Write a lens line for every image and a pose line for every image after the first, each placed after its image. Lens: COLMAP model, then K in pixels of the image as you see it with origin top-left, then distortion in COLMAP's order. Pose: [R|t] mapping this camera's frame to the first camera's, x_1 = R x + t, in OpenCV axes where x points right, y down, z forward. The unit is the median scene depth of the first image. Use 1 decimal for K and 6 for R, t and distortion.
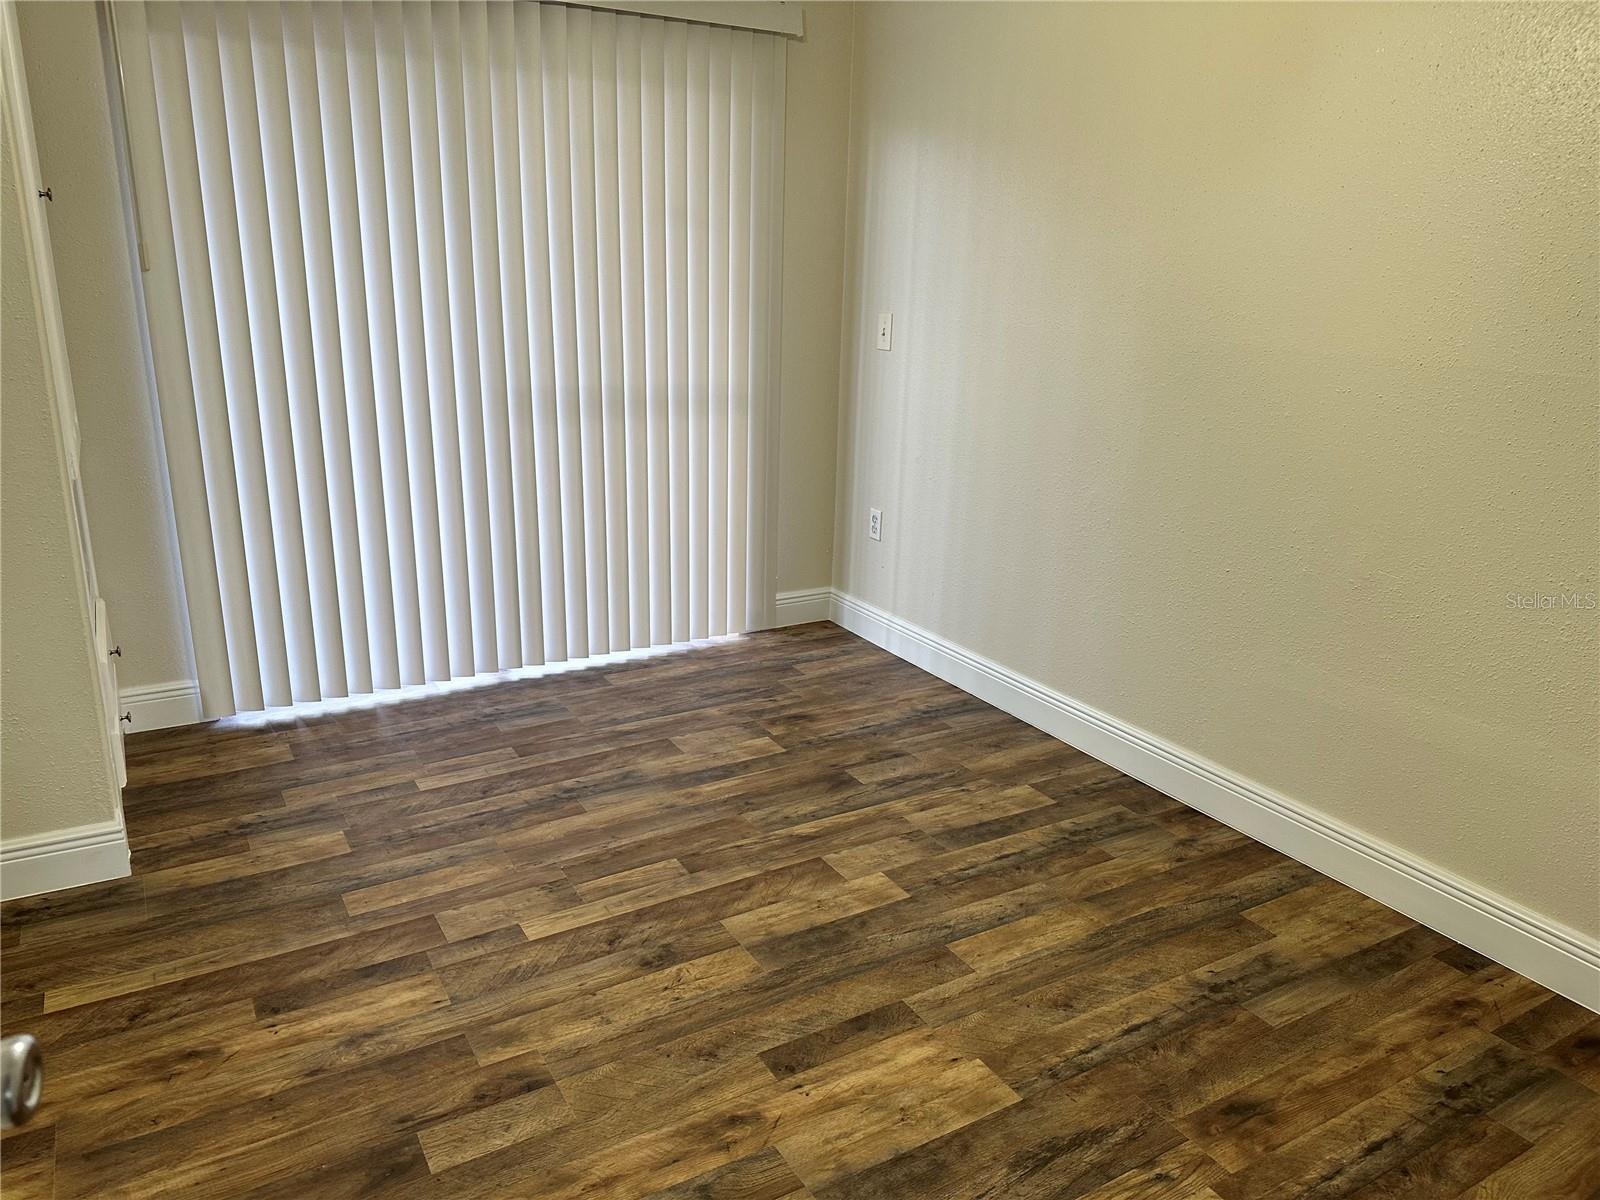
lens RADIAL K [[1132.8, 0, 807.9], [0, 1132.8, 589.4], [0, 0, 1]] dist [0.032717, -0.058164]
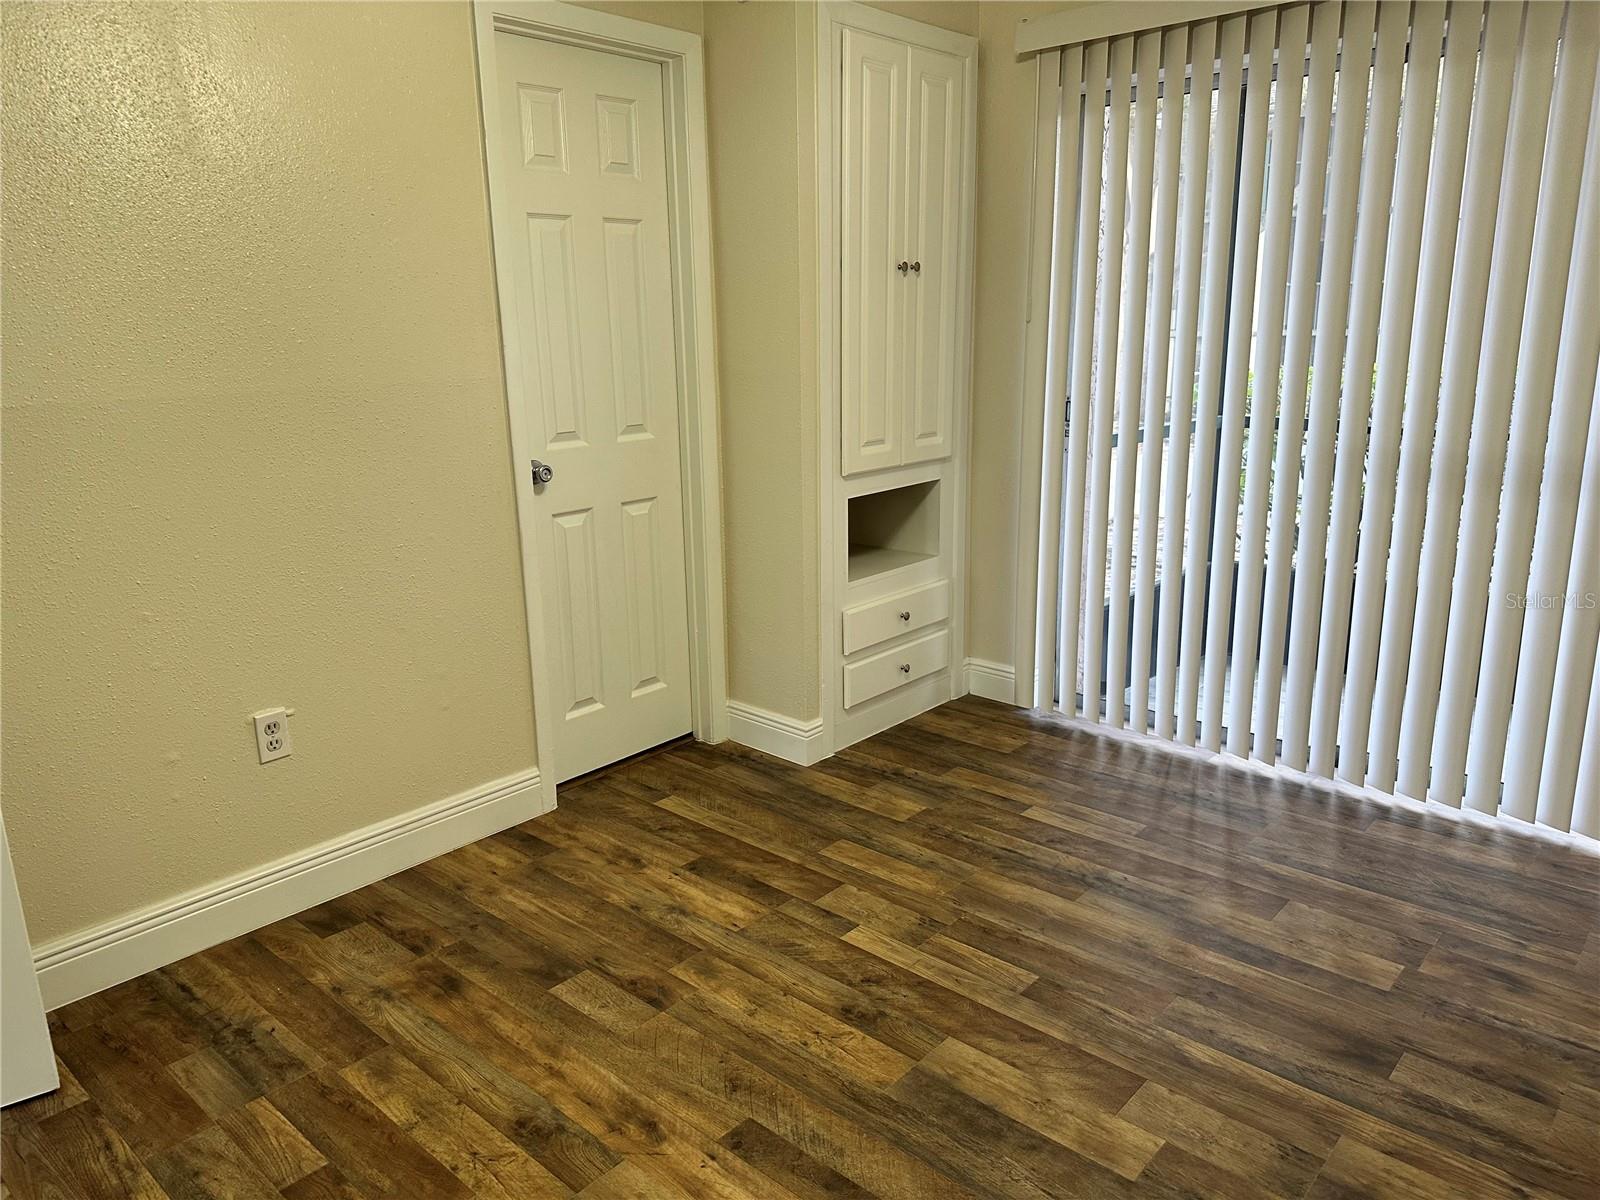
lens RADIAL K [[1132.8, 0, 788.9], [0, 1132.8, 596.5], [0, 0, 1]] dist [0.032717, -0.058164]
pose [[0.290726, 0.207402, -0.934057, 0.603375], [-0.248264, 0.959141, 0.135699, -0.116114], [0.924037, 0.192441, 0.330337, 0.499868]]
